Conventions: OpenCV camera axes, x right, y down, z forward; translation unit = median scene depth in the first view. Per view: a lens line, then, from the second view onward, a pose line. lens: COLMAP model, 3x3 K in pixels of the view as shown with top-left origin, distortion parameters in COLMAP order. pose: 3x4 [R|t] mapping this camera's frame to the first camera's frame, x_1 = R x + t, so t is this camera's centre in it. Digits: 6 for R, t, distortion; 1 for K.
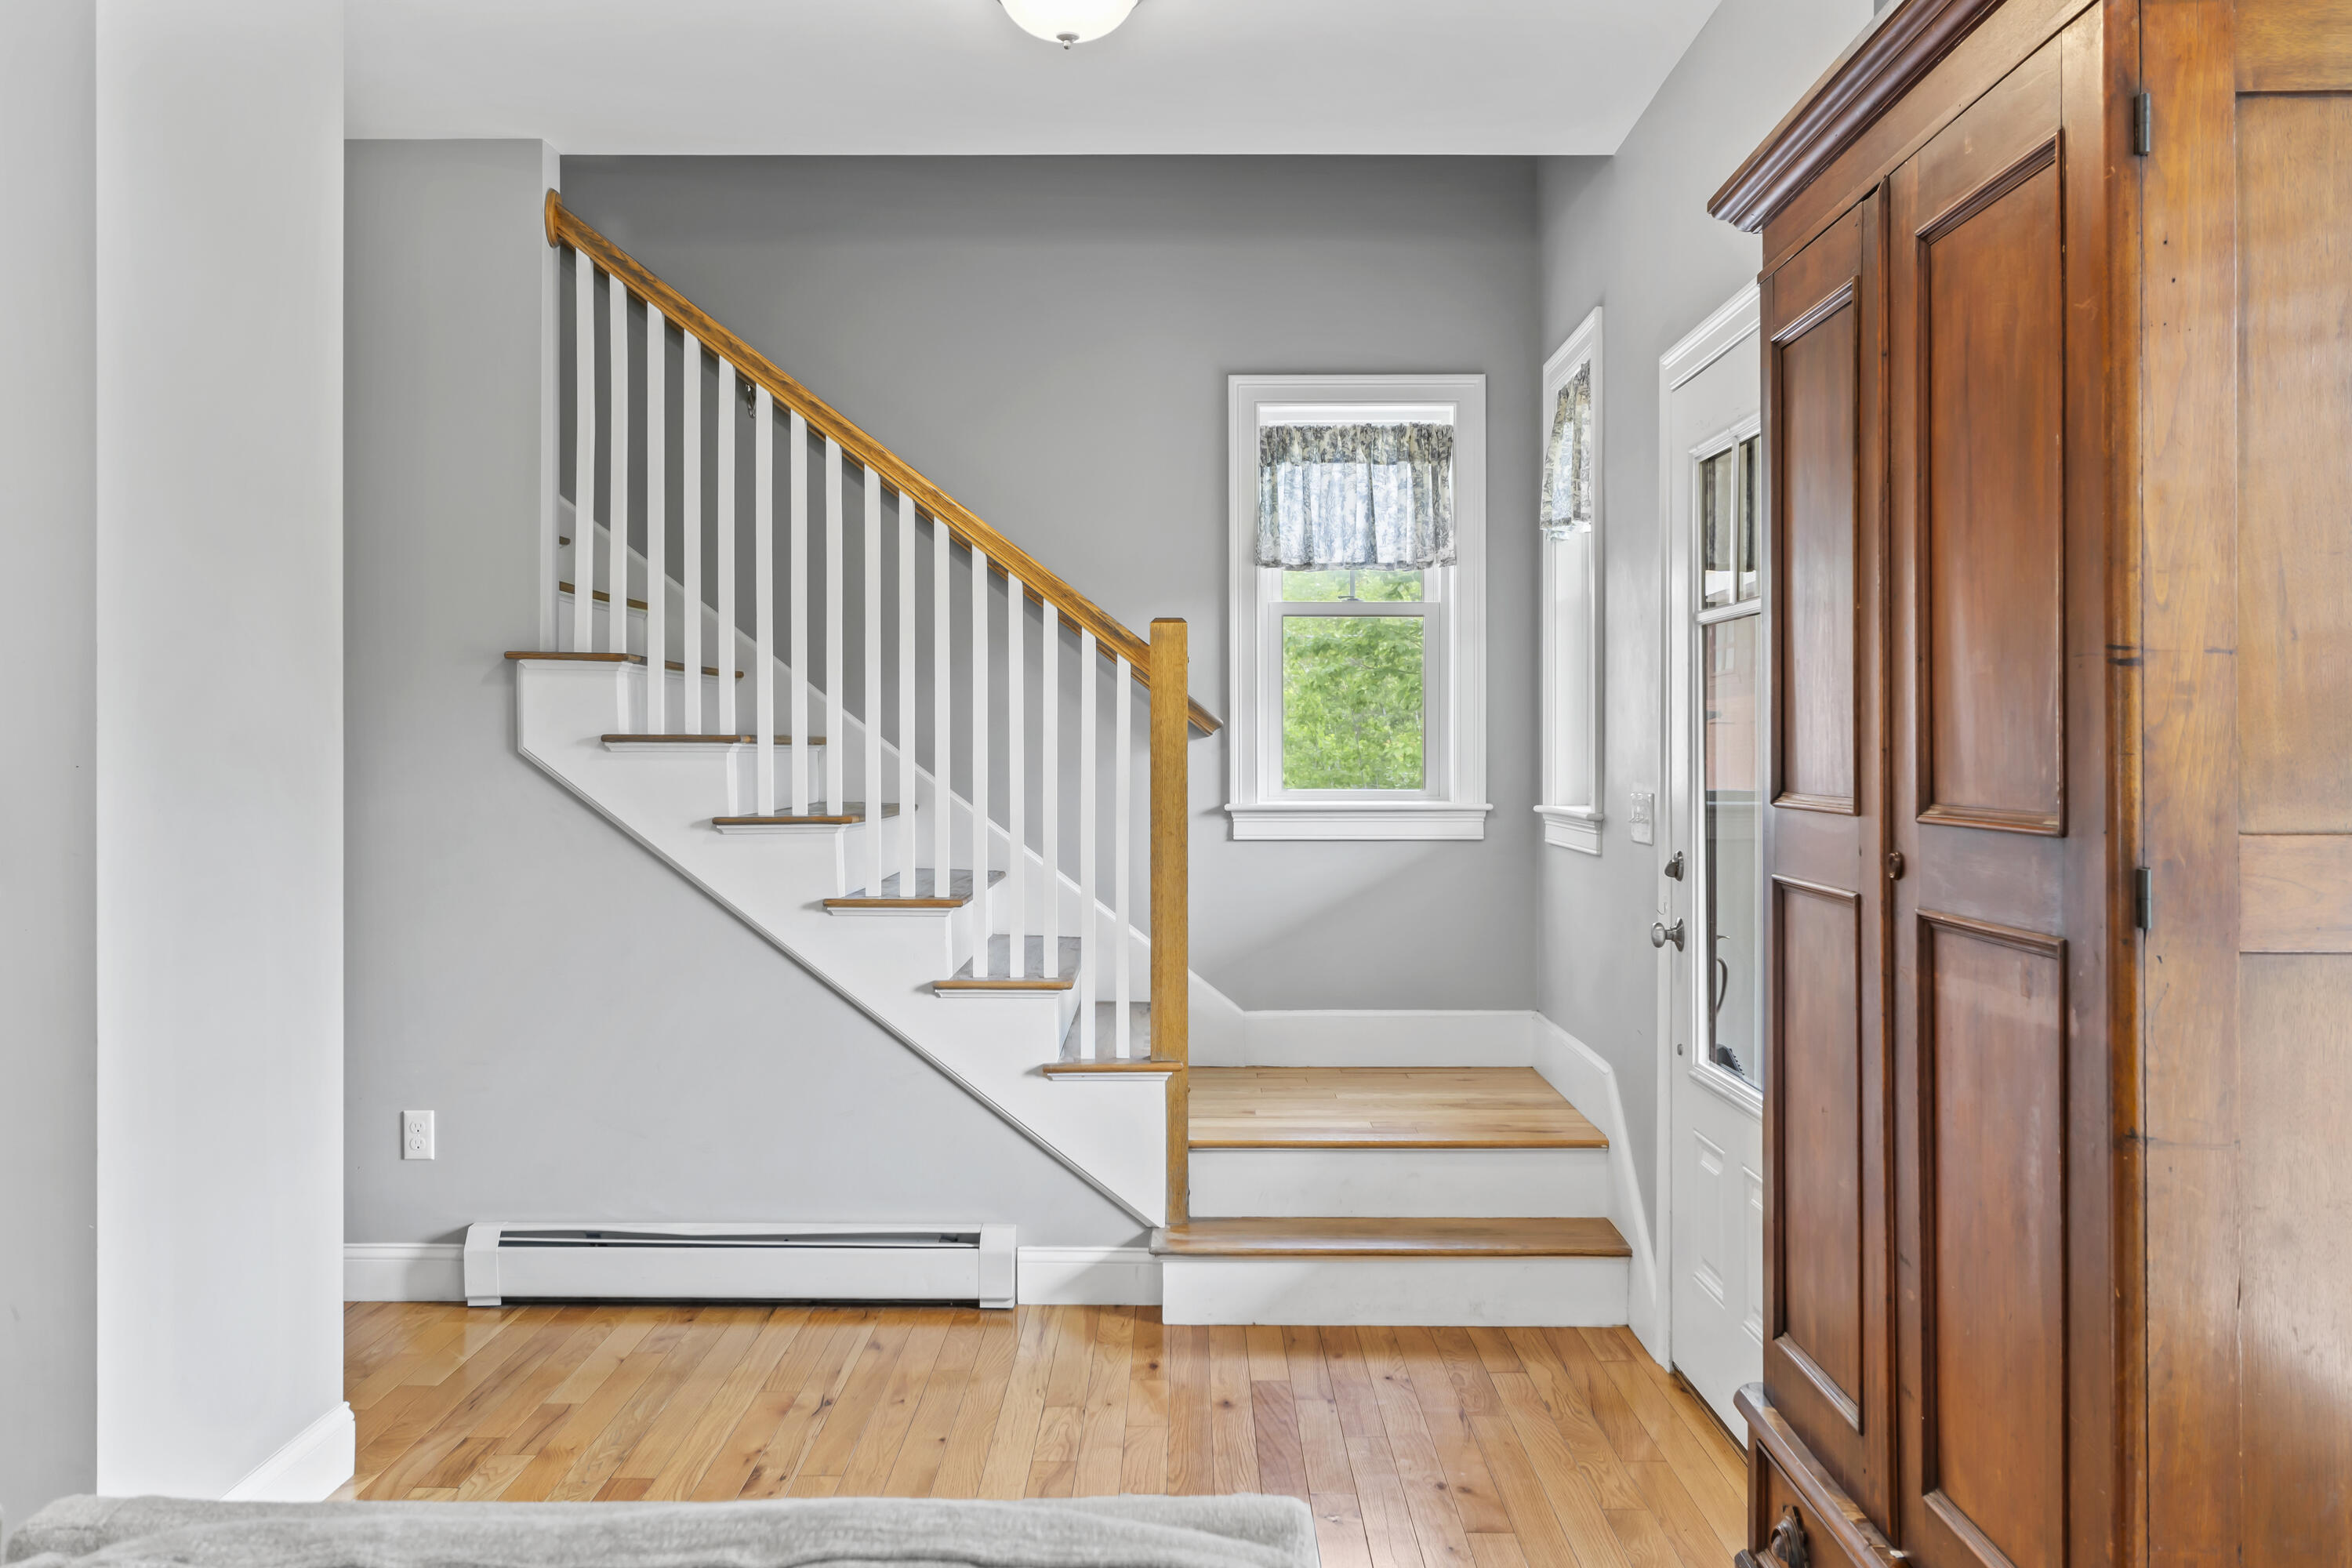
lens RADIAL K [[2039.9, 0, 1174.5], [0, 2039.9, 765.9], [0, 0, 1]] dist [0.002097, -0.001123]
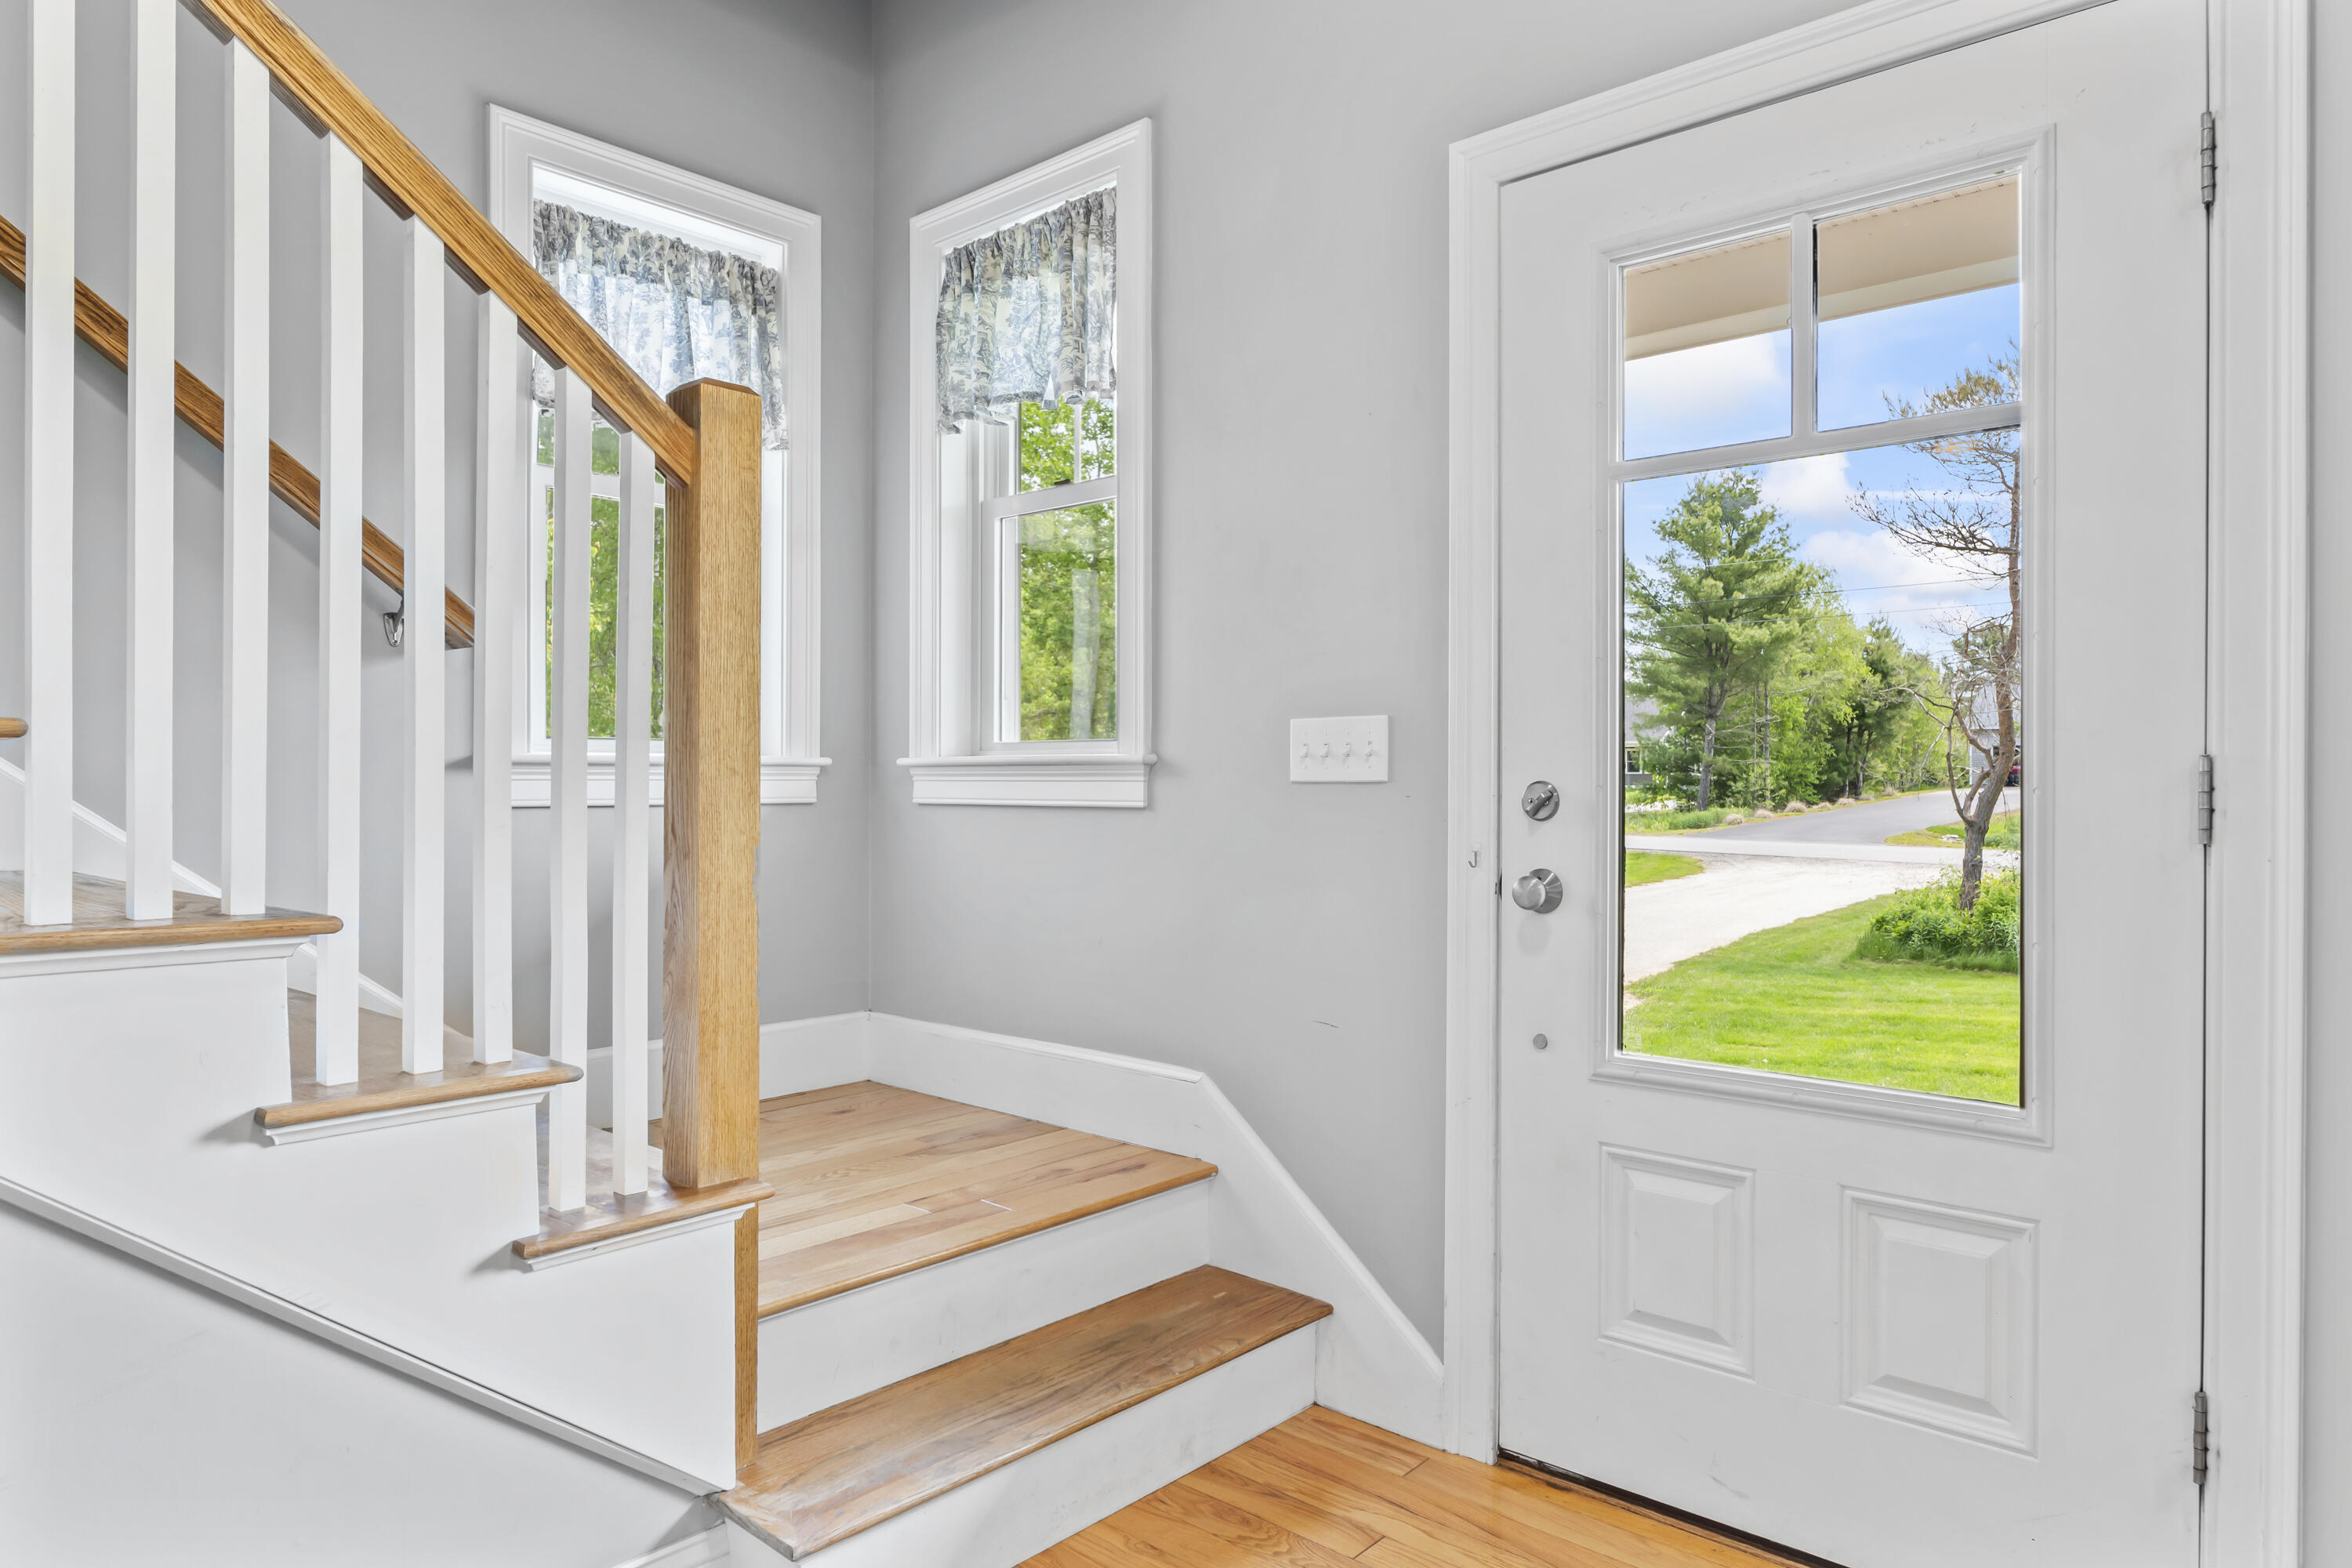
lens RADIAL K [[1427.4, 0, 1168.7], [0, 1427.4, 790.1], [0, 0, 1]] dist [-0.003087, -0.000080]
pose [[0.666708, -0.002958, 0.745314, -0.171050], [0.002623, 0.999995, 0.001623, 0.030512], [-0.745315, 0.000873, 0.666712, 0.526910]]
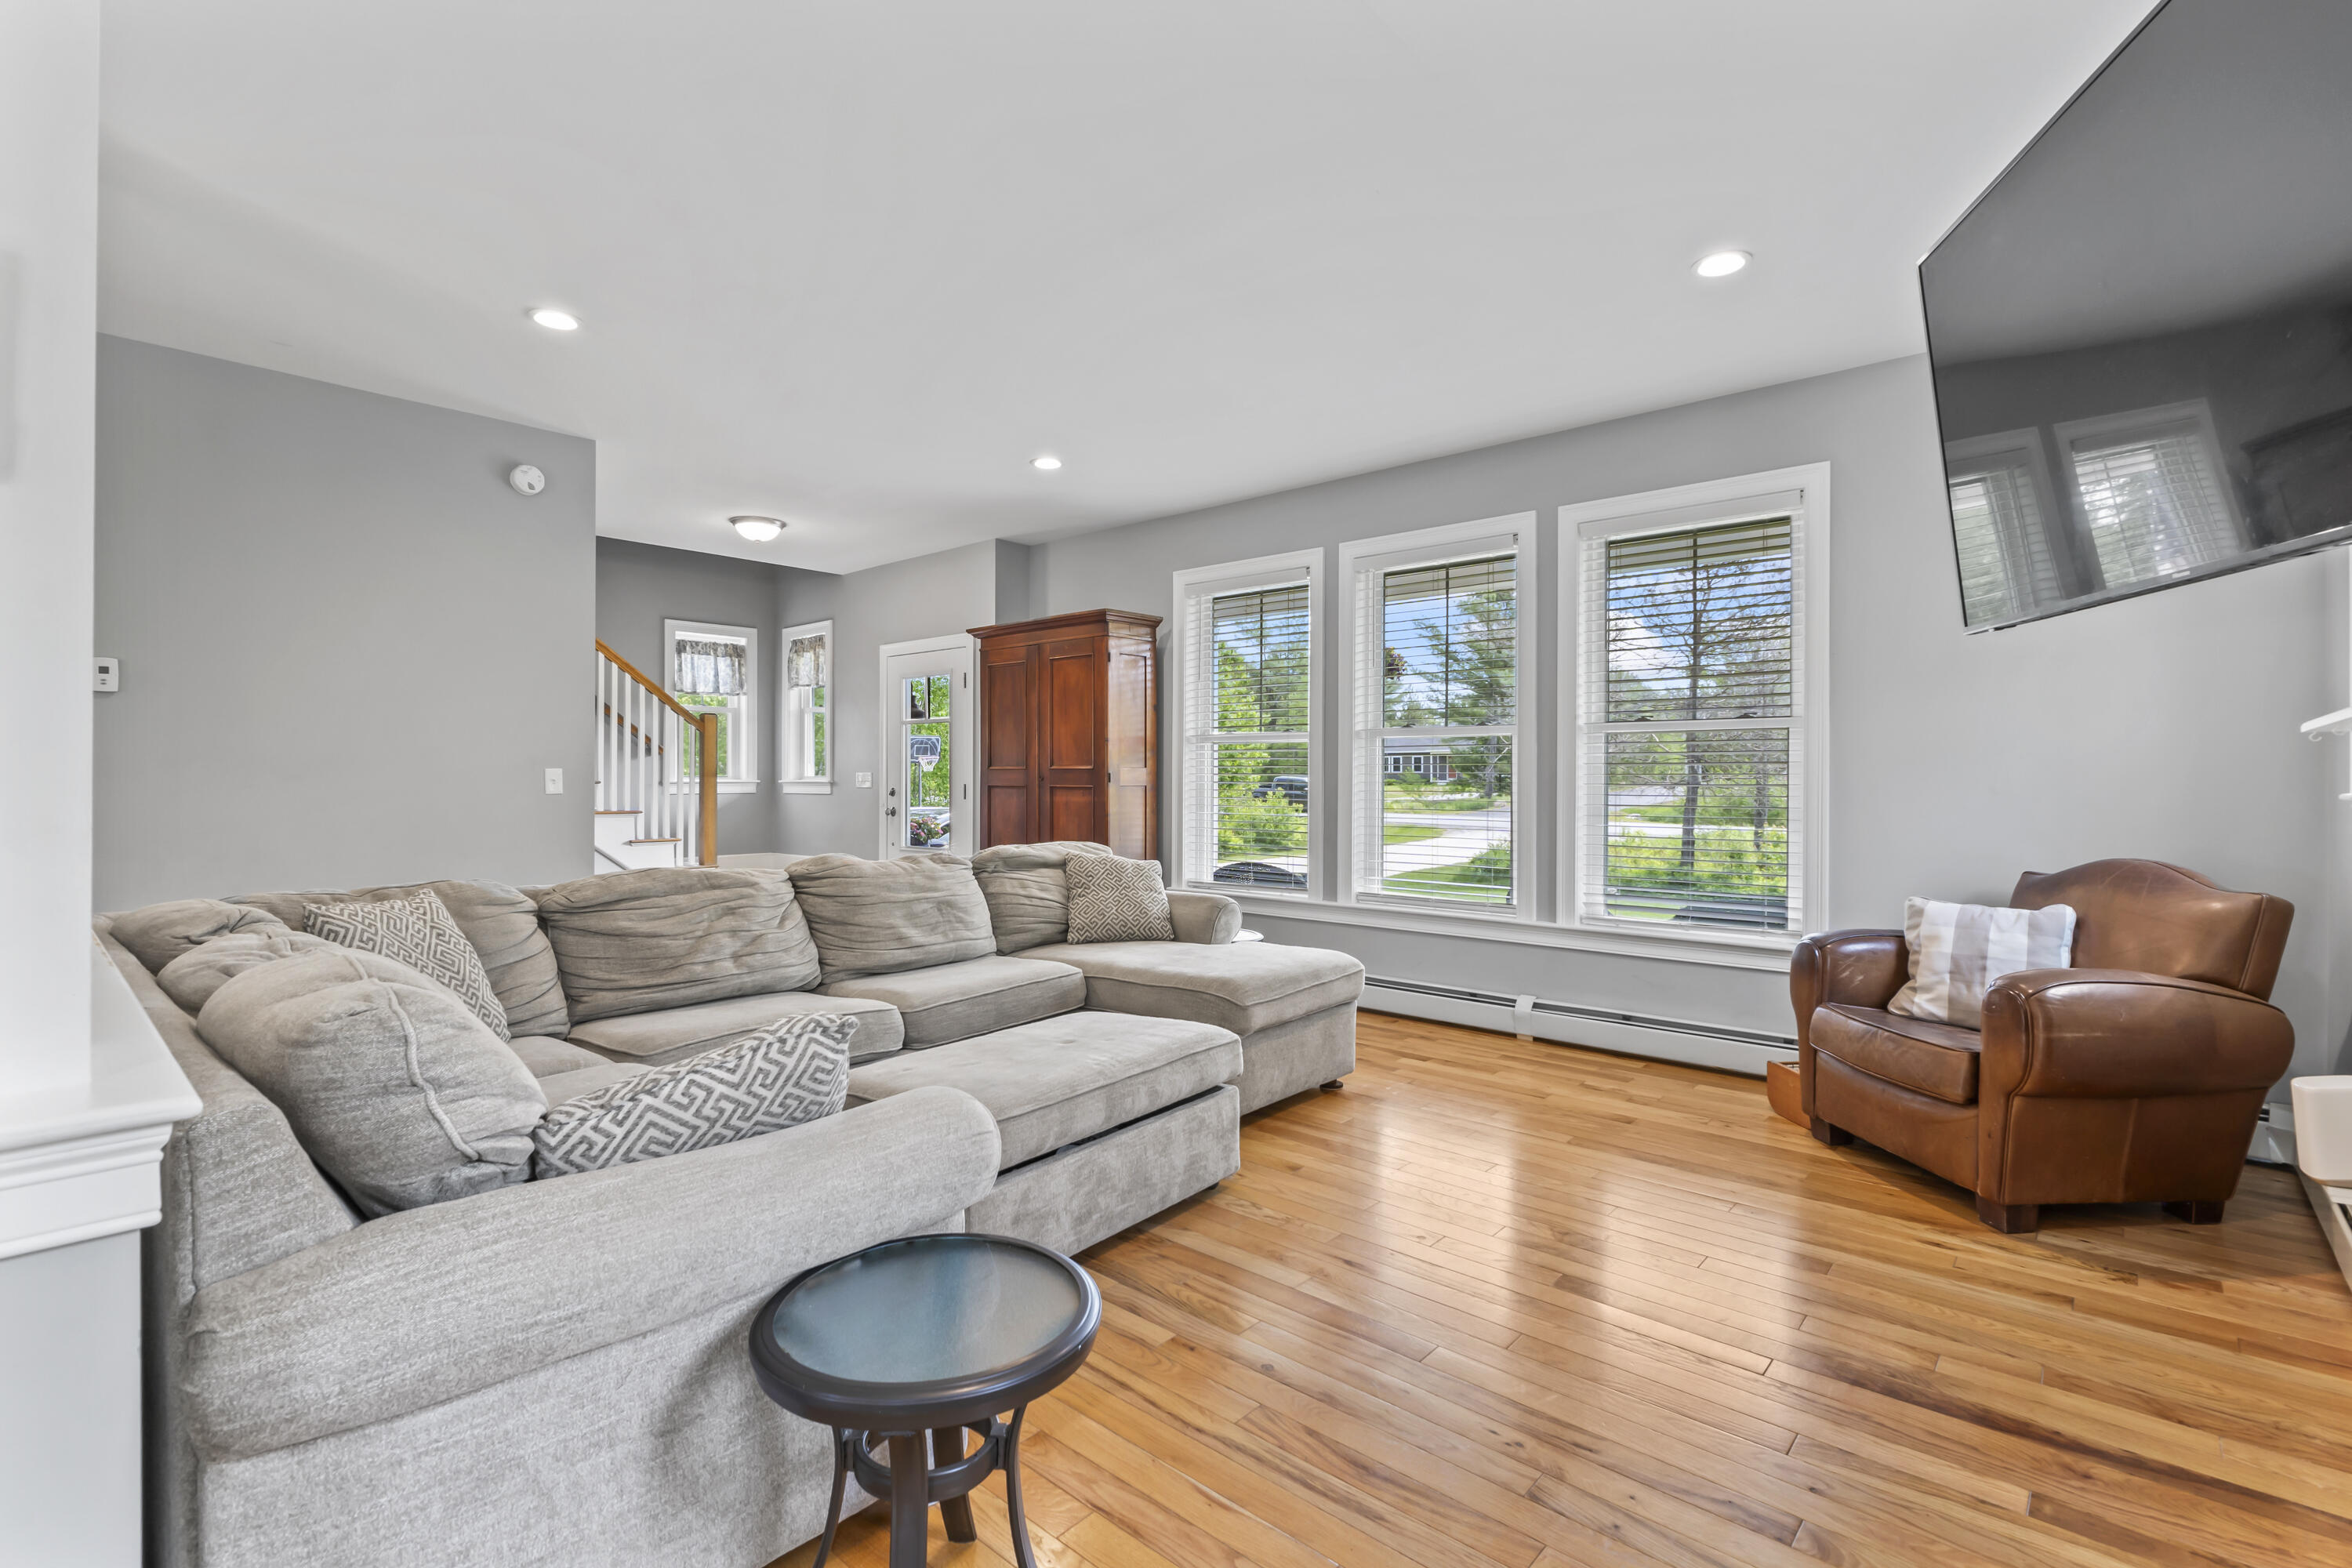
lens RADIAL K [[1071.6, 0, 1168.4], [0, 1071.6, 780.5], [0, 0, 1]] dist [-0.002007, -0.001126]
pose [[0.667237, -0.000714, 0.744846, -0.574512], [0.002379, 0.999996, -0.001173, 0.022272], [-0.744842, 0.002555, 0.667236, -0.420081]]
